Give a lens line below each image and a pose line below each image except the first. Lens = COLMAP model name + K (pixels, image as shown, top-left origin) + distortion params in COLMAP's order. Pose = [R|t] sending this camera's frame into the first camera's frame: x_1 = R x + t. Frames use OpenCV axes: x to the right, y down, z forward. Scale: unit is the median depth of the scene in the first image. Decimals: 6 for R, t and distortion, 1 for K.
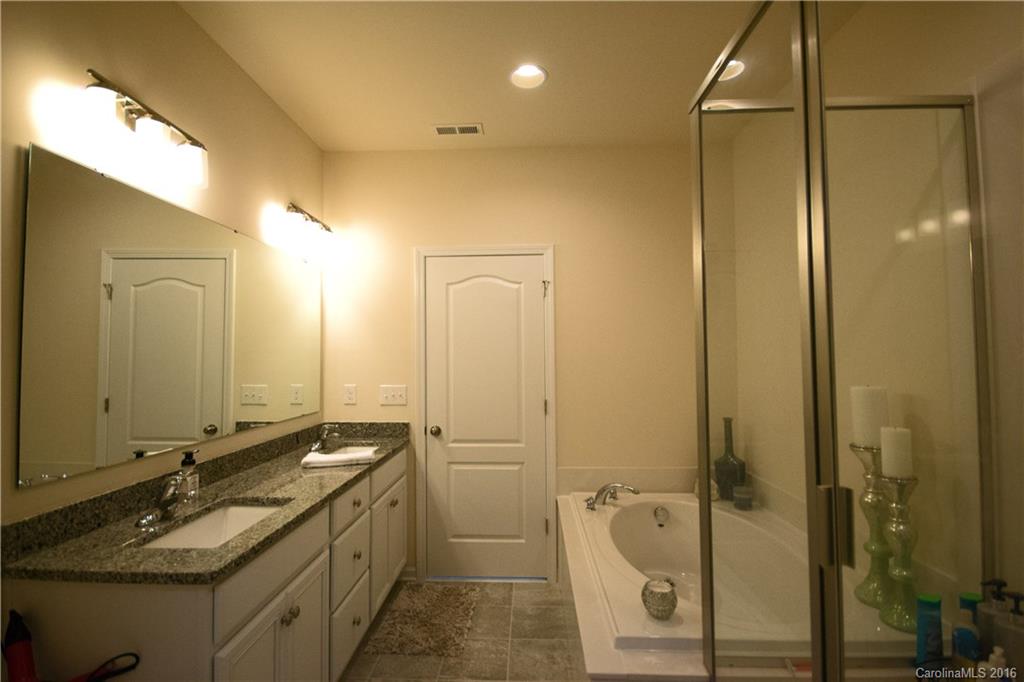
lens RADIAL K [[470.5, 0, 512.4], [0, 470.5, 339.0], [0, 0, 1]] dist [-0.000887, -0.002927]
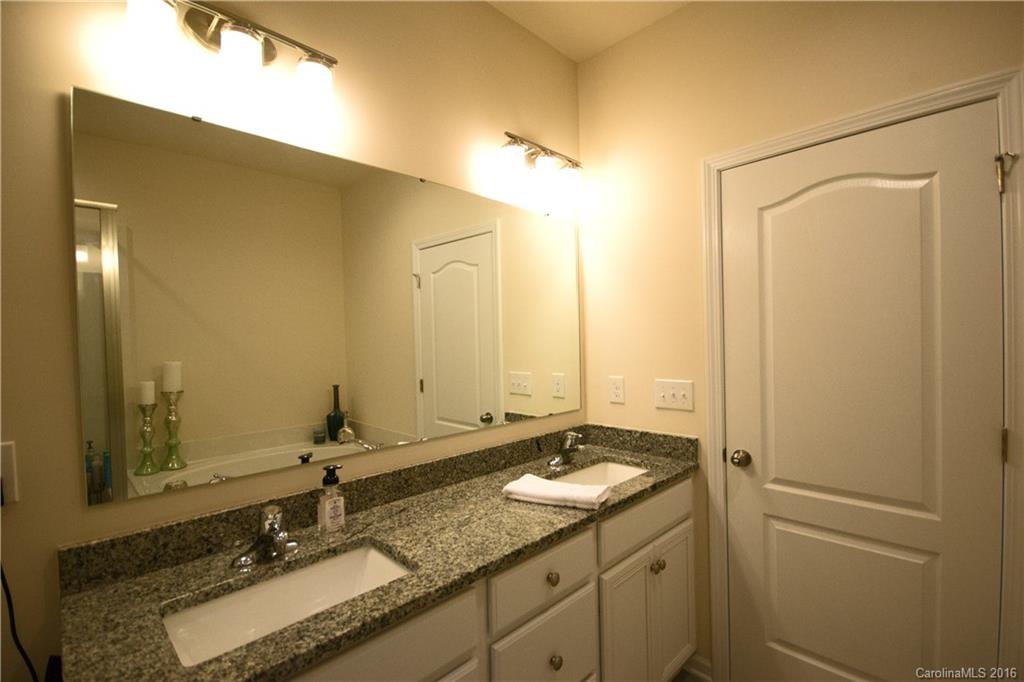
lens RADIAL K [[470.5, 0, 506.2], [0, 470.5, 349.5], [0, 0, 1]] dist [-0.000887, -0.002927]
pose [[0.728766, 0.001479, -0.684761, 0.032669], [0.045342, 0.997699, 0.050412, 0.012627], [0.683260, -0.067787, 0.727022, 0.393729]]
